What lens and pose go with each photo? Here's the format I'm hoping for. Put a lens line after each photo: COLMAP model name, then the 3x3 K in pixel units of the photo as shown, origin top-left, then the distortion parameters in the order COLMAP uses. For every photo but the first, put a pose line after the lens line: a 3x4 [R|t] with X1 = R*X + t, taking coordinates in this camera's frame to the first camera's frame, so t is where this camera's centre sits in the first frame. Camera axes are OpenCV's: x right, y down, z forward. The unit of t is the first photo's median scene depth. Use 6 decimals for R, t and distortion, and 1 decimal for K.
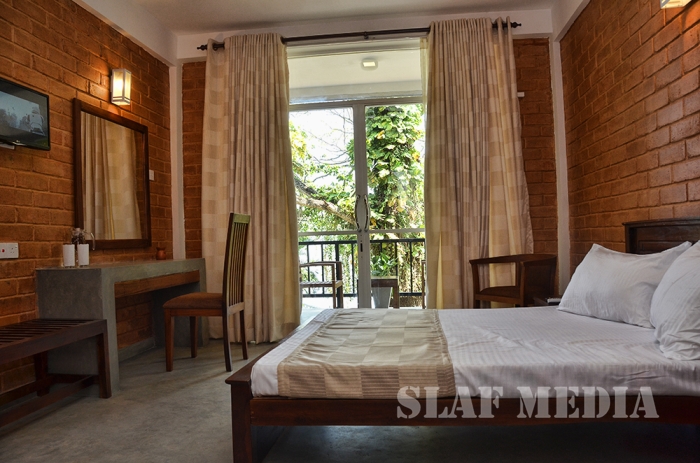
lens RADIAL K [[541.8, 0, 337.5], [0, 541.8, 254.5], [0, 0, 1]] dist [-0.163582, 0.146997]
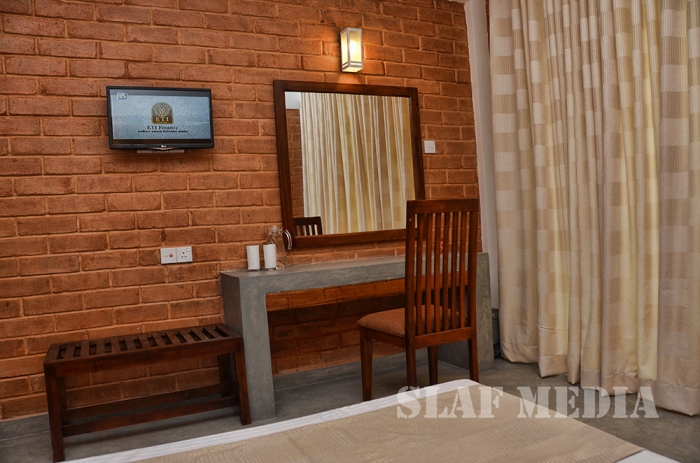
lens RADIAL K [[541.8, 0, 337.5], [0, 541.8, 254.5], [0, 0, 1]] dist [-0.163582, 0.146997]
pose [[0.555101, 0.042969, -0.830672, 0.293101], [0.020509, 0.997654, 0.065313, -0.051447], [0.831530, -0.053292, 0.552918, 0.503854]]
